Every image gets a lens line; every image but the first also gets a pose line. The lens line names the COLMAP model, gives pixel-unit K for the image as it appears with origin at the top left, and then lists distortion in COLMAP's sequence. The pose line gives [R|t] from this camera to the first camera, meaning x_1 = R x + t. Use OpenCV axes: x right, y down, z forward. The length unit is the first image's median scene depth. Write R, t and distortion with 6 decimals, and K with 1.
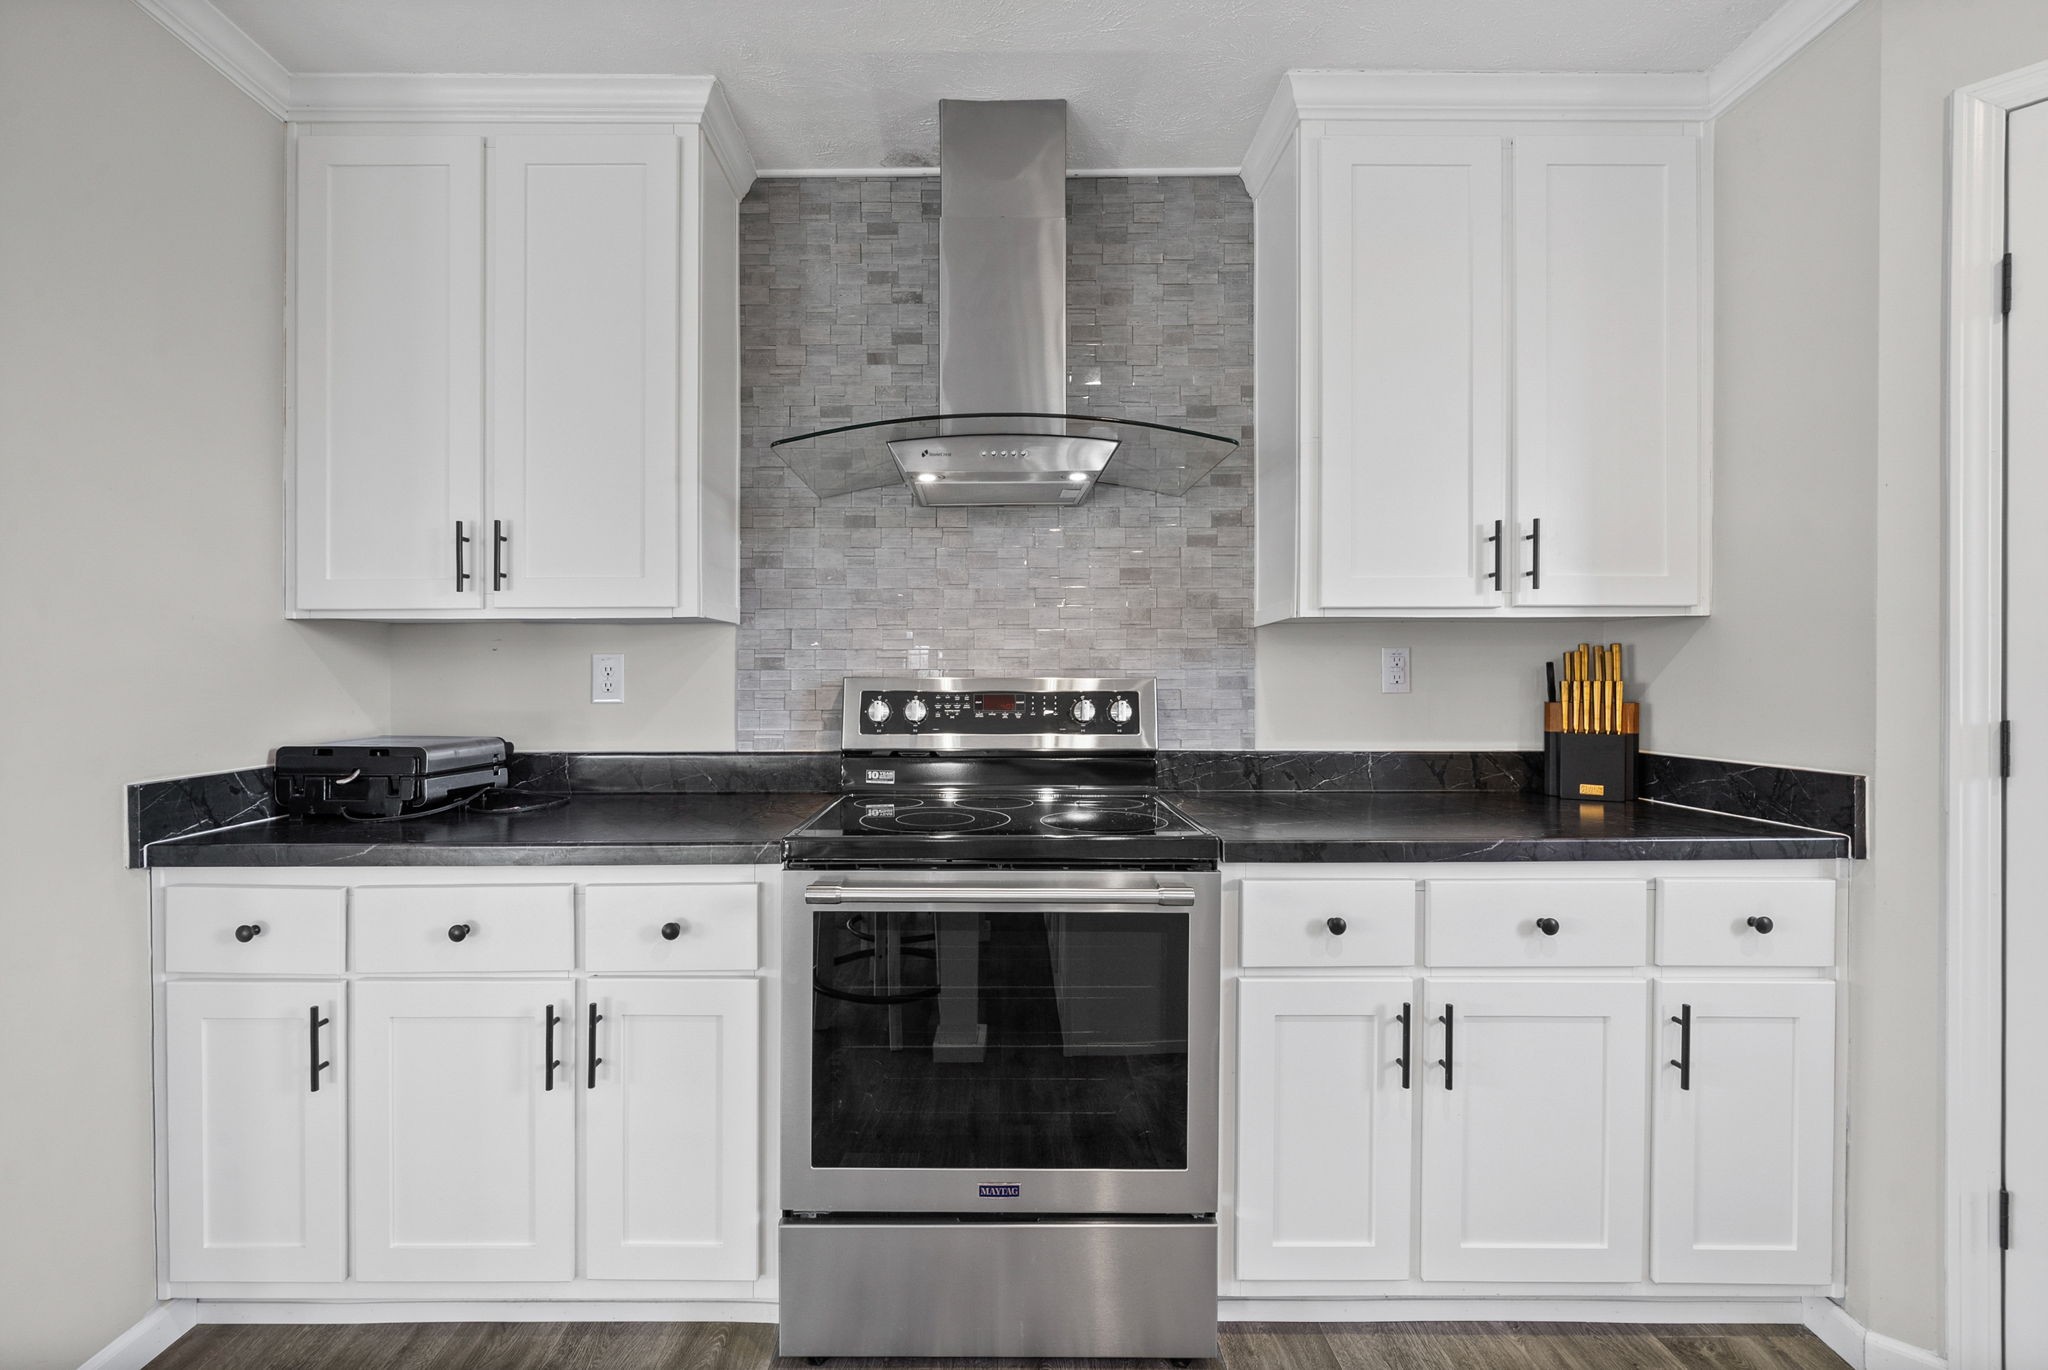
lens RADIAL K [[818.0, 0, 991.4], [0, 818.0, 688.0], [0, 0, 1]] dist [-0.000575, -0.000010]
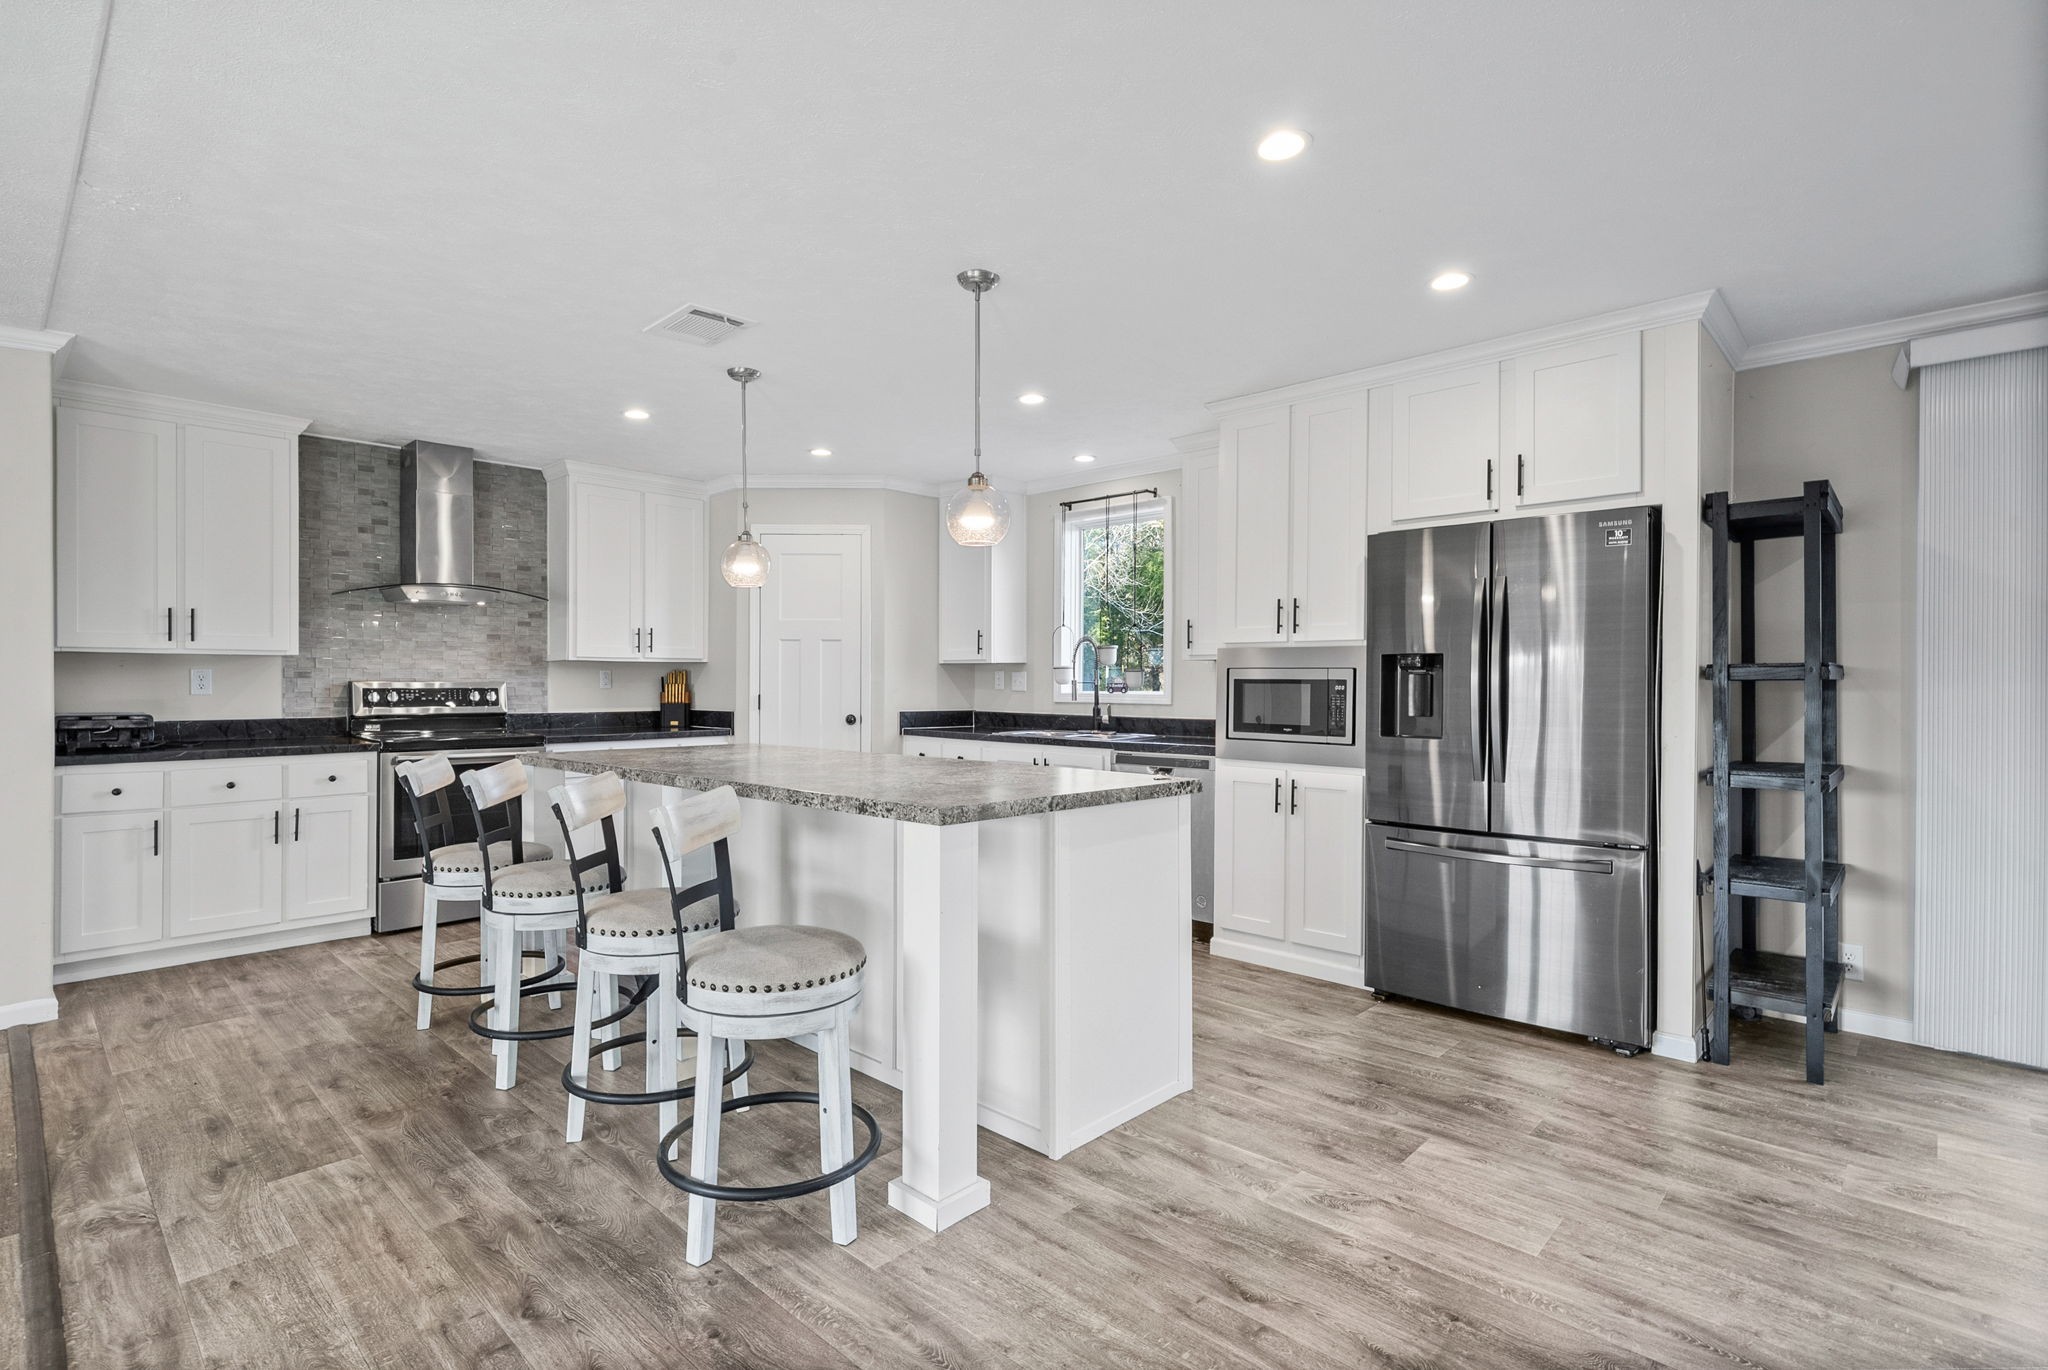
lens RADIAL K [[973.7, 0, 990.8], [0, 973.7, 688.9], [0, 0, 1]] dist [0.000005, 0.000094]
pose [[0.697409, -0.001495, 0.716672, -0.831416], [0.001883, 0.999998, 0.000253, 0.008458], [-0.716671, 0.001173, 0.697411, -1.952535]]
